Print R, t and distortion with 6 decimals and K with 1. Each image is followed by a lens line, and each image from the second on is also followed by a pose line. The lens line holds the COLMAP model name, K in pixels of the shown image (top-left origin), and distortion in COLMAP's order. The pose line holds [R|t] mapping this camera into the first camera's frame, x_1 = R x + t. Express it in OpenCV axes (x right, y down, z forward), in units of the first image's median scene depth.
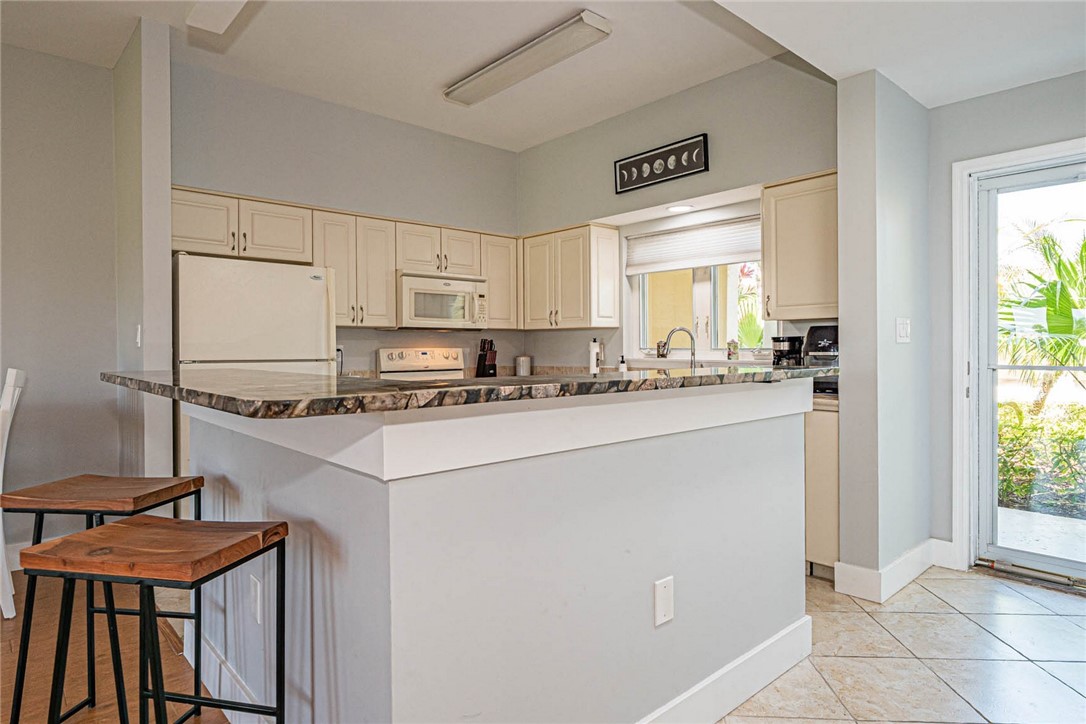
lens RADIAL K [[619.2, 0, 542.5], [0, 619.2, 349.0], [0, 0, 1]] dist [-0.000671, 0.000004]
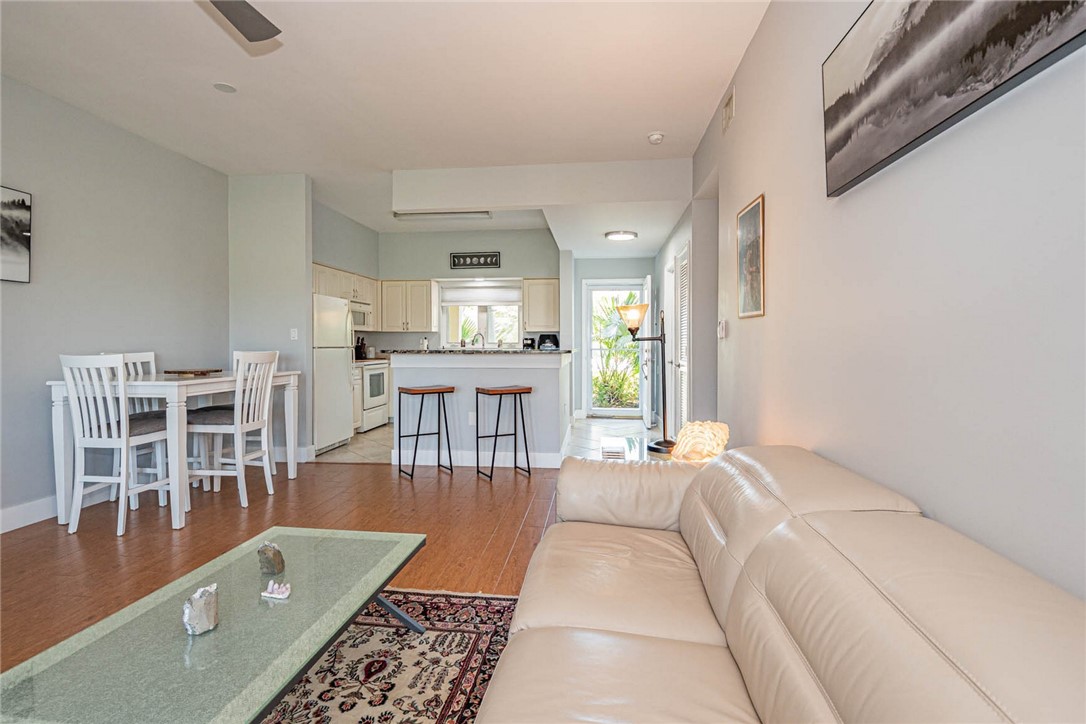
lens RADIAL K [[528.8, 0, 547.6], [0, 528.8, 348.5], [0, 0, 1]] dist [-0.039894, 0.009961]
pose [[0.738130, -0.003912, 0.674647, -0.842224], [-0.002885, 0.999956, 0.008955, 0.001993], [-0.674652, -0.008556, 0.738086, -0.537212]]
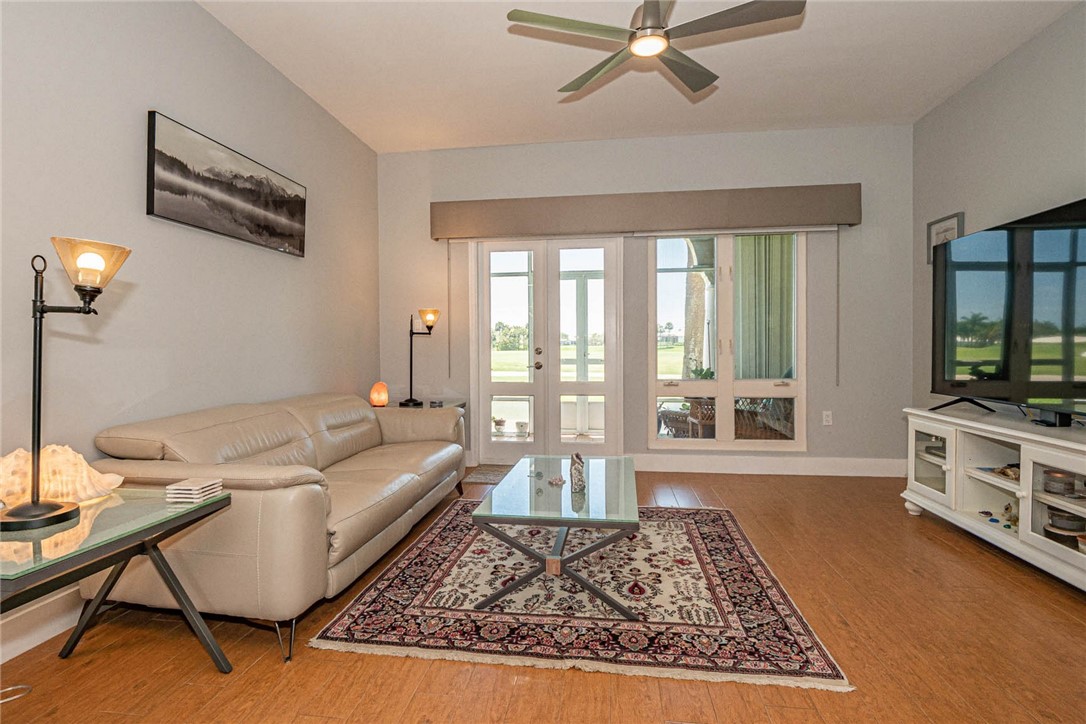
lens RADIAL K [[543.9, 0, 535.5], [0, 543.9, 359.6], [0, 0, 1]] dist [-0.009811, -0.001128]
pose [[-0.765986, 0.028892, -0.642208, -0.330550], [0.012066, 0.999460, 0.030573, 0.020618], [0.642744, 0.015670, -0.765920, 0.307720]]
